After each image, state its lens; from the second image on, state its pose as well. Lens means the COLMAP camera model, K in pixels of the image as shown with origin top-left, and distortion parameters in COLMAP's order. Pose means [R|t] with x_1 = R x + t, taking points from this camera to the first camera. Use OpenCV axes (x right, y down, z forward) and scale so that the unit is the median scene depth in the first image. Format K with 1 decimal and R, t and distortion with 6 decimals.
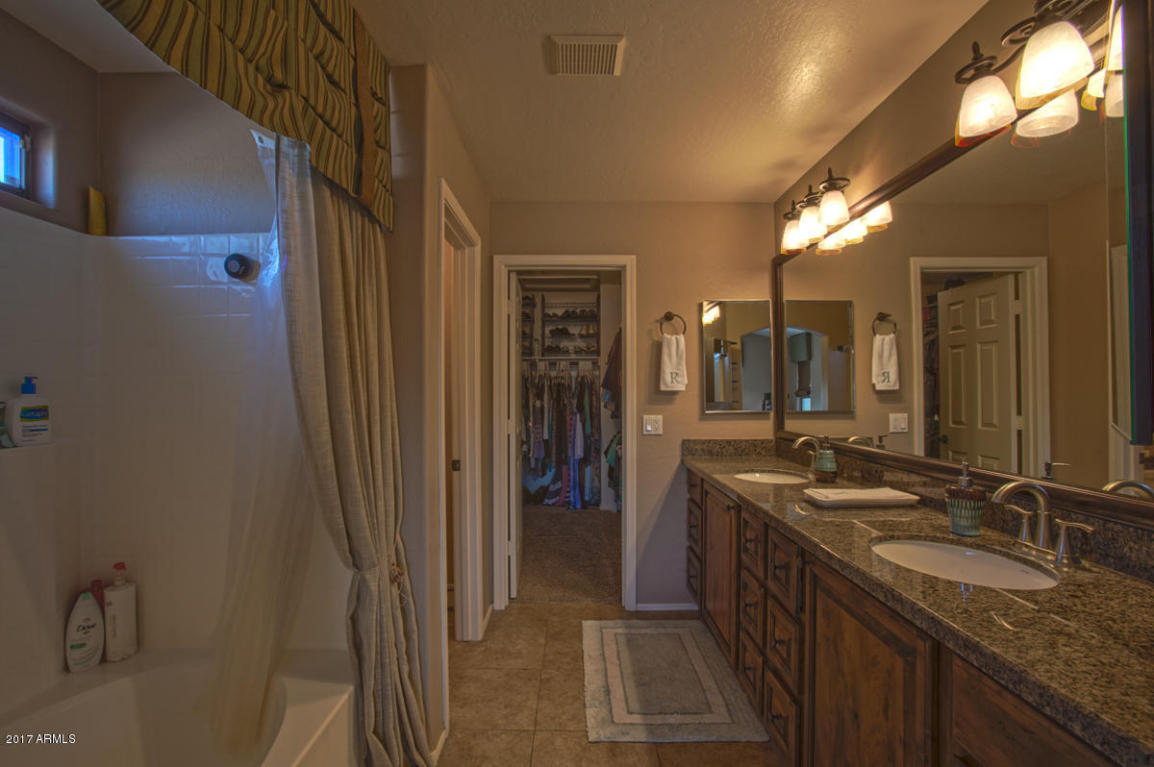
lens RADIAL K [[531.1, 0, 575.2], [0, 531.1, 390.1], [0, 0, 1]] dist [-0.015916, 0.000798]
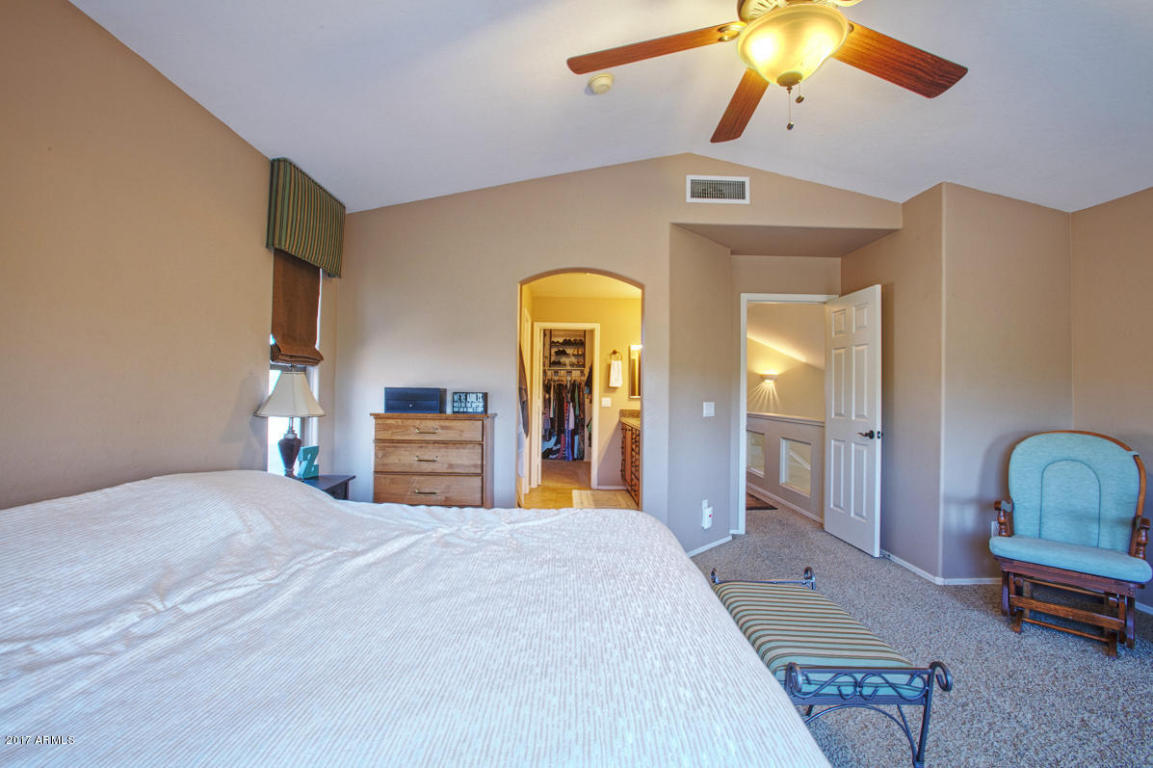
lens RADIAL K [[530.7, 0, 578.4], [0, 530.7, 389.7], [0, 0, 1]] dist [-0.015916, 0.000798]
pose [[0.999647, 0.016196, 0.021062, -0.007866], [-0.015964, 0.999810, -0.011172, 0.022501], [-0.021239, 0.010832, 0.999716, -0.657802]]
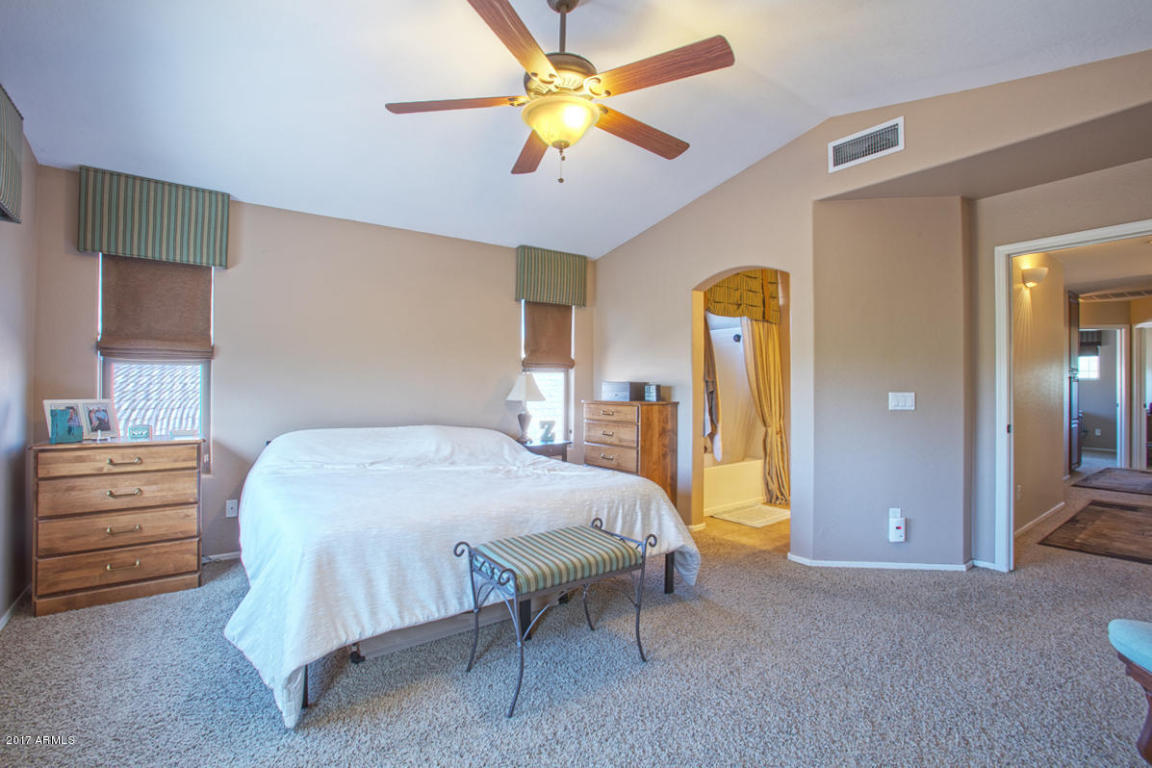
lens RADIAL K [[530.2, 0, 573.9], [0, 530.2, 379.9], [0, 0, 1]] dist [-0.015916, 0.000798]
pose [[0.608018, -0.004736, -0.793909, 0.447345], [-0.004615, 0.999944, -0.009499, 0.022055], [0.793910, 0.009440, 0.607962, -0.594609]]
